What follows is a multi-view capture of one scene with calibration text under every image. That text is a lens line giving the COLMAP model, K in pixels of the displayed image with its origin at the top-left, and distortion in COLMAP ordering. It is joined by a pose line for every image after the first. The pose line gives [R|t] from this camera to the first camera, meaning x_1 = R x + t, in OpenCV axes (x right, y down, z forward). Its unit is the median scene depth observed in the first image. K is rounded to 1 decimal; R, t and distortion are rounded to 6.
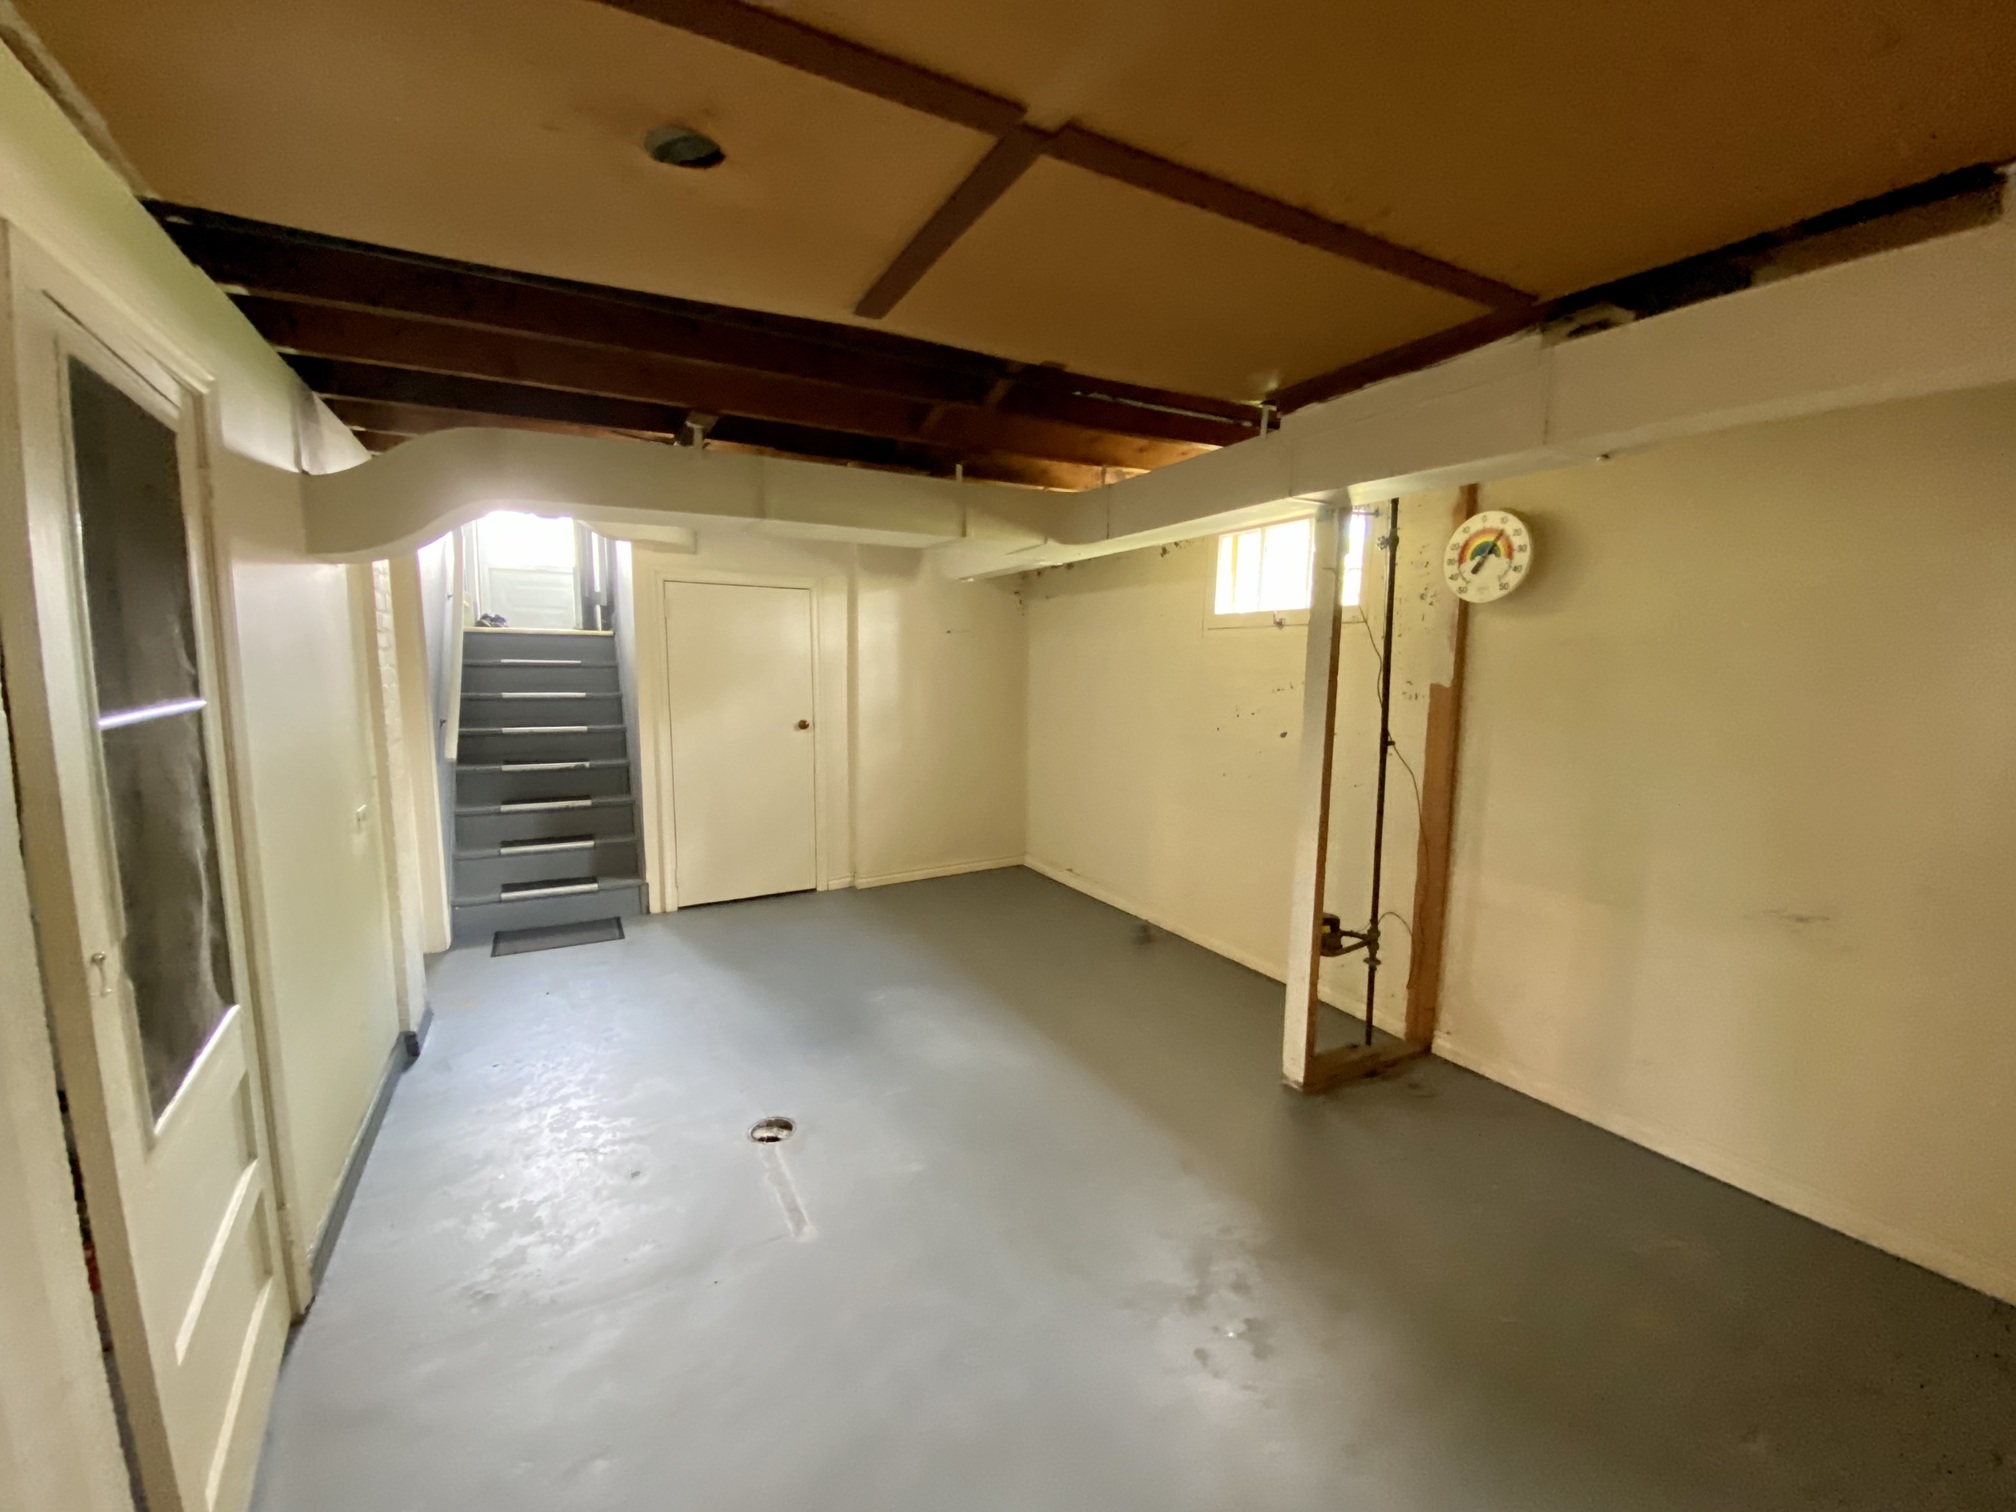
lens RADIAL K [[825.2, 0, 1008.0], [0, 825.2, 756.0], [0, 0, 1]] dist [0.000409, -0.000210]
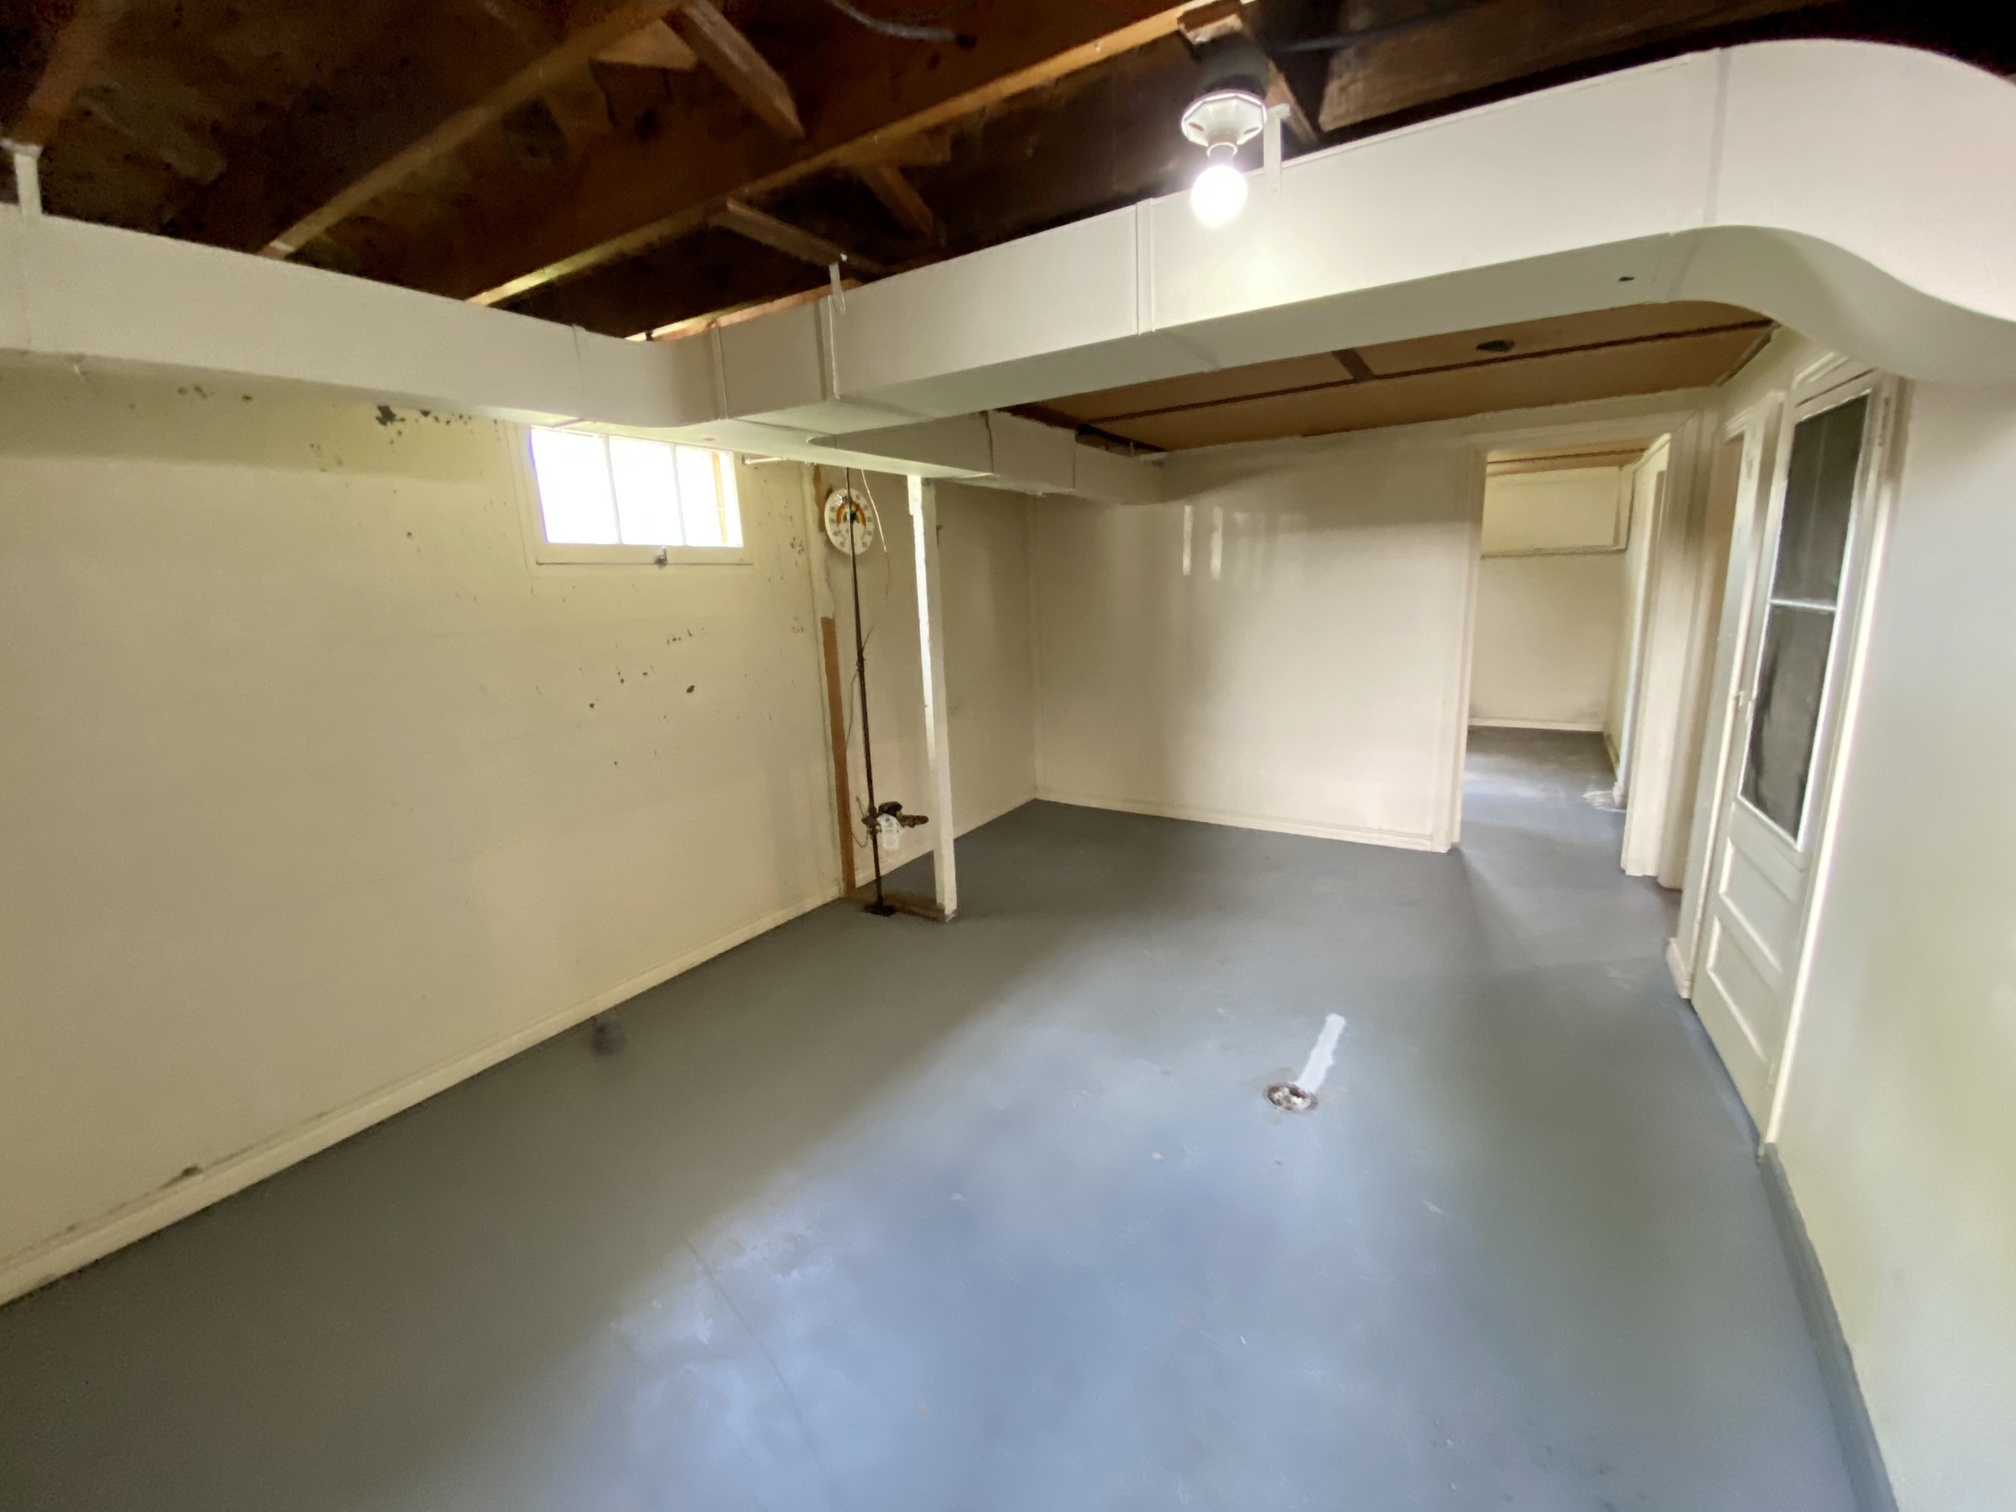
lens RADIAL K [[825.2, 0, 1008.0], [0, 825.2, 756.0], [0, 0, 1]] dist [0.000409, -0.000210]
pose [[-0.508750, -0.161086, 0.845710, -0.614982], [0.133811, 0.955605, 0.262514, -0.147855], [-0.850452, 0.246719, -0.464609, 1.166668]]
